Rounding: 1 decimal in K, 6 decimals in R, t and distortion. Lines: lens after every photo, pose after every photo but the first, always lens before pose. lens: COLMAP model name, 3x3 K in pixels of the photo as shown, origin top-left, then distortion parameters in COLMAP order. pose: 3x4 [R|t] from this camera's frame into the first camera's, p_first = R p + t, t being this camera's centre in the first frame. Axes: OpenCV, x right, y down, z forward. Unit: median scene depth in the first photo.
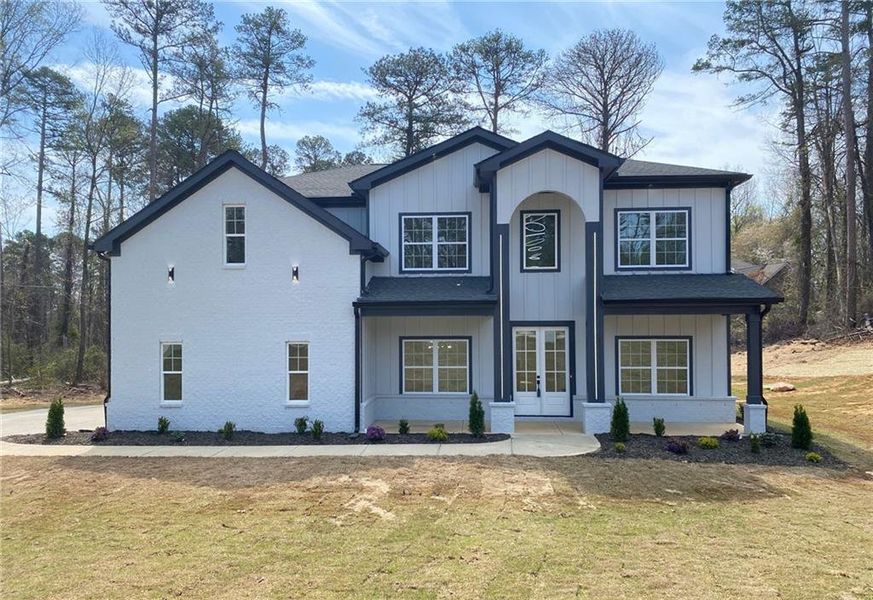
lens RADIAL K [[665.0, 0, 438.9], [0, 665.0, 314.2], [0, 0, 1]] dist [0.049541, -0.080526]
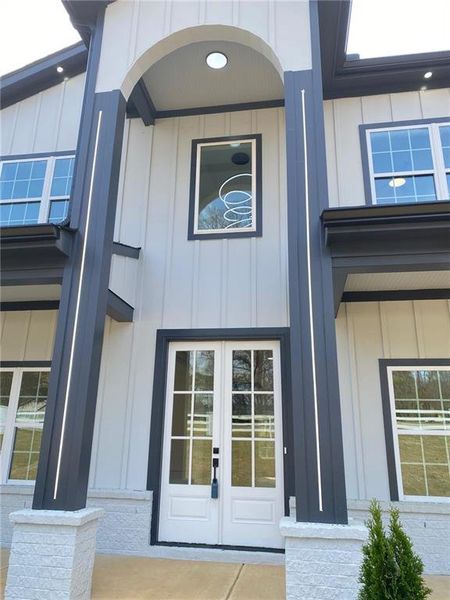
lens RADIAL K [[458.8, 0, 224.8], [0, 458.8, 291.1], [0, 0, 1]] dist [0.012084, -0.004930]
pose [[0.993768, -0.012740, -0.110737, 0.194890], [-0.020399, 0.955885, -0.293032, 0.083341], [0.109585, 0.293465, 0.949668, 0.678786]]
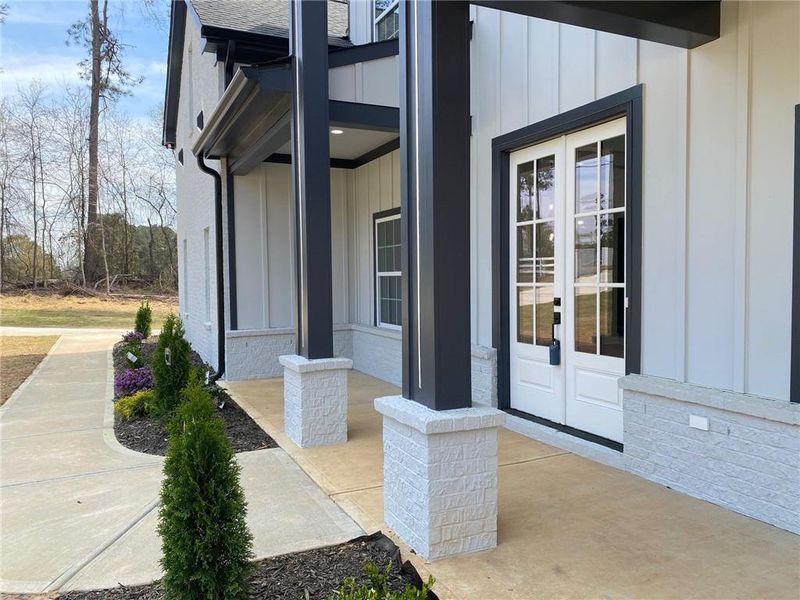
lens RADIAL K [[603.5, 0, 401.7], [0, 603.5, 302.2], [0, 0, 1]] dist [-0.000716, -0.003528]
pose [[0.480241, 0.032958, -0.876517, 0.368123], [0.016760, 0.998767, 0.046738, 0.081514], [0.876977, -0.037136, 0.479096, 0.812449]]
